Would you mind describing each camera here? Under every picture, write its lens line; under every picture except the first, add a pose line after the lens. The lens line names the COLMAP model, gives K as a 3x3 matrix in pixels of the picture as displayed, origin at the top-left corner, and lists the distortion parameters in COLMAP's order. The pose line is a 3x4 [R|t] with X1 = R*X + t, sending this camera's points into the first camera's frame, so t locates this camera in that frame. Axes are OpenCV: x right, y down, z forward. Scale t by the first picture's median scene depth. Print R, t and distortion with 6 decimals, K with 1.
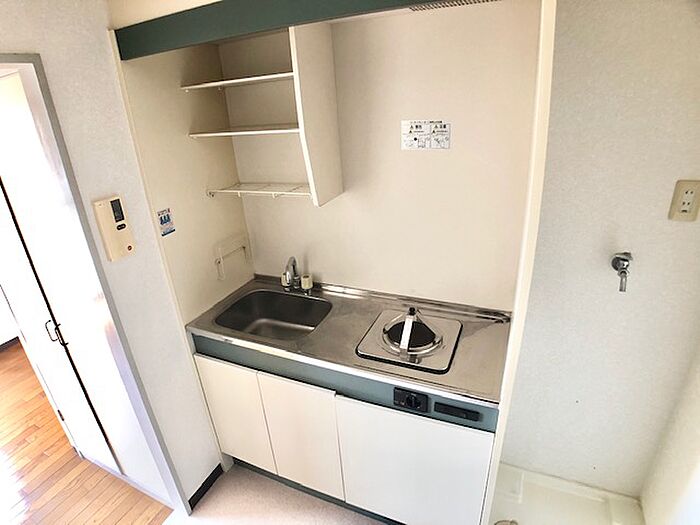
lens RADIAL K [[388.0, 0, 344.1], [0, 388.0, 260.1], [0, 0, 1]] dist [-0.098921, 0.026570]
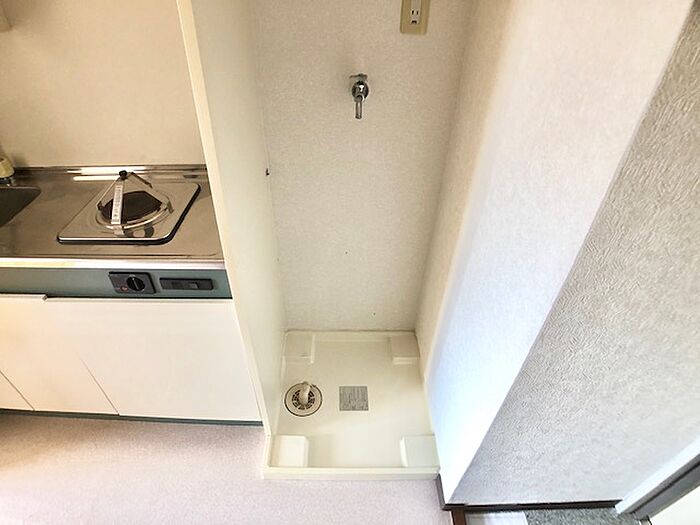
lens RADIAL K [[388.0, 0, 344.1], [0, 388.0, 260.1], [0, 0, 1]] dist [-0.098921, 0.026570]
pose [[0.907460, -0.201827, 0.368486, 0.306323], [0.101495, 0.956392, 0.273884, 0.152173], [-0.407695, -0.211140, 0.888372, 0.120856]]
